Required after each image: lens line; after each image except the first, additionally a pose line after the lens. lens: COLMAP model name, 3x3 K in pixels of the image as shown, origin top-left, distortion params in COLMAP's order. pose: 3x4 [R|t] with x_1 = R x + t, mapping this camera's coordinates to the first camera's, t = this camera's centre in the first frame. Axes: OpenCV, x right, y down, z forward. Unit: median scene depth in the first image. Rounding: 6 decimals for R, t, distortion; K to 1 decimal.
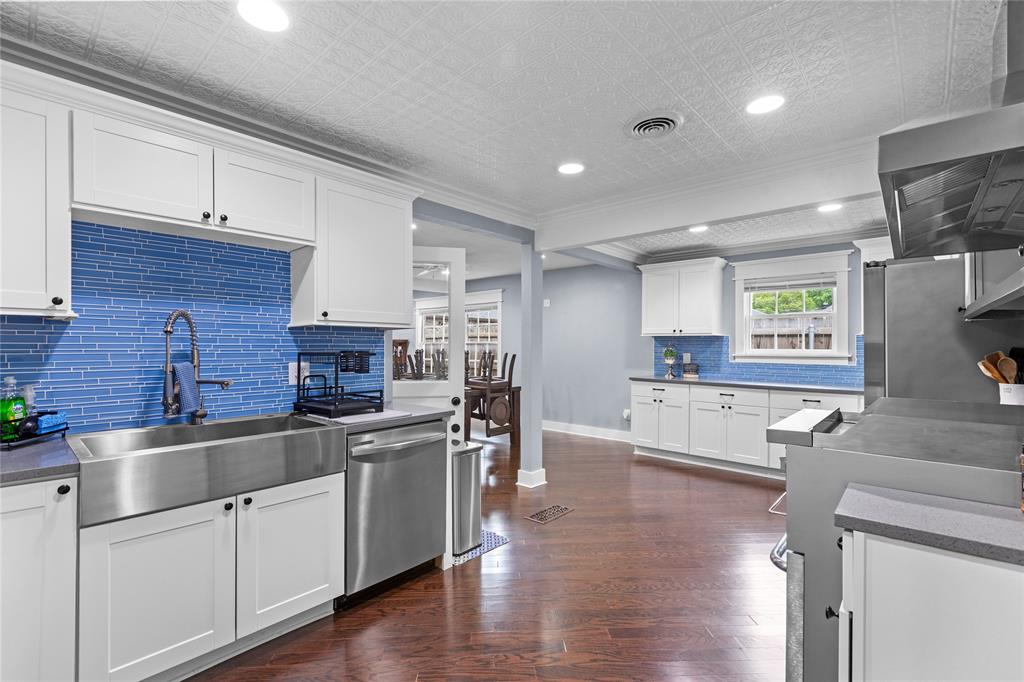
lens RADIAL K [[456.1, 0, 509.3], [0, 456.1, 340.1], [0, 0, 1]] dist [-0.000270, 0.000174]
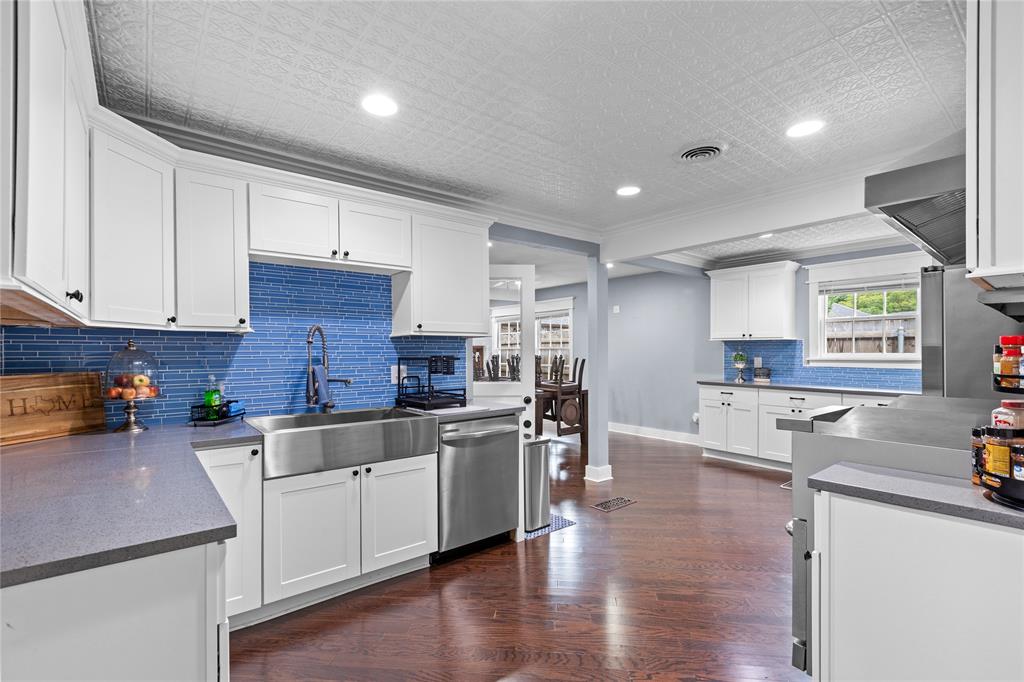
lens RADIAL K [[456.1, 0, 513.5], [0, 456.1, 347.7], [0, 0, 1]] dist [-0.000270, 0.000174]
pose [[0.987998, -0.006781, -0.154320, 0.030533], [0.007533, 0.999962, 0.004288, -0.002059], [0.154285, -0.005399, 0.988012, -0.155548]]
